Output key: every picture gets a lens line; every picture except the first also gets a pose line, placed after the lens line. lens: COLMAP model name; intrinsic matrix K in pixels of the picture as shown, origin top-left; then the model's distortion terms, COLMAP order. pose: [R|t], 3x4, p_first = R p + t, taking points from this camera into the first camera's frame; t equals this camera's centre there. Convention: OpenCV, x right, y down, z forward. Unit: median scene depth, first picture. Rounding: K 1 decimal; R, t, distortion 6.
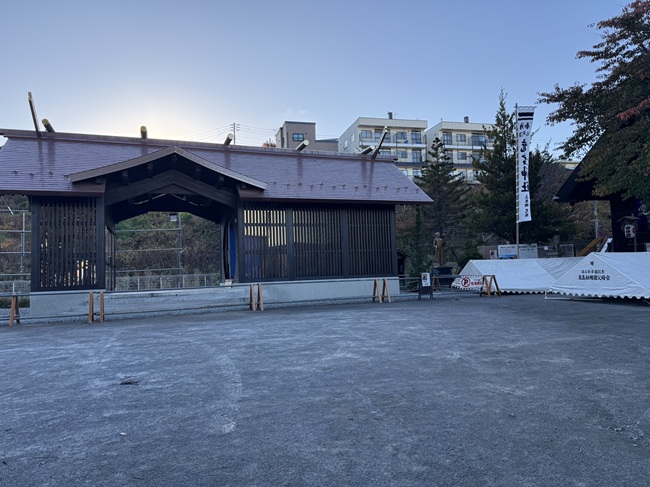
lens RADIAL K [[453.5, 0, 325.0], [0, 453.5, 243.5], [0, 0, 1]] dist [0.092599, -0.149049]
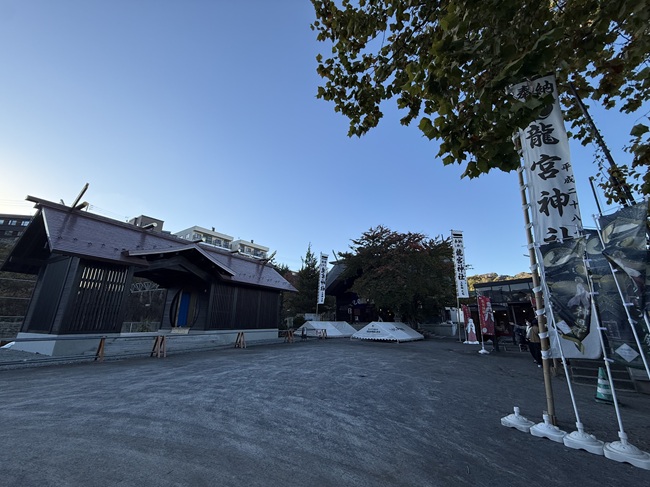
lens RADIAL K [[261.7, 0, 318.0], [0, 261.7, 245.5], [0, 0, 1]] dist [0.022178, 0.000014]
pose [[0.759751, 0.215973, 0.613298, -0.421117], [-0.073491, 0.965703, -0.249032, -0.002351], [-0.646048, 0.144130, 0.749565, 0.009267]]
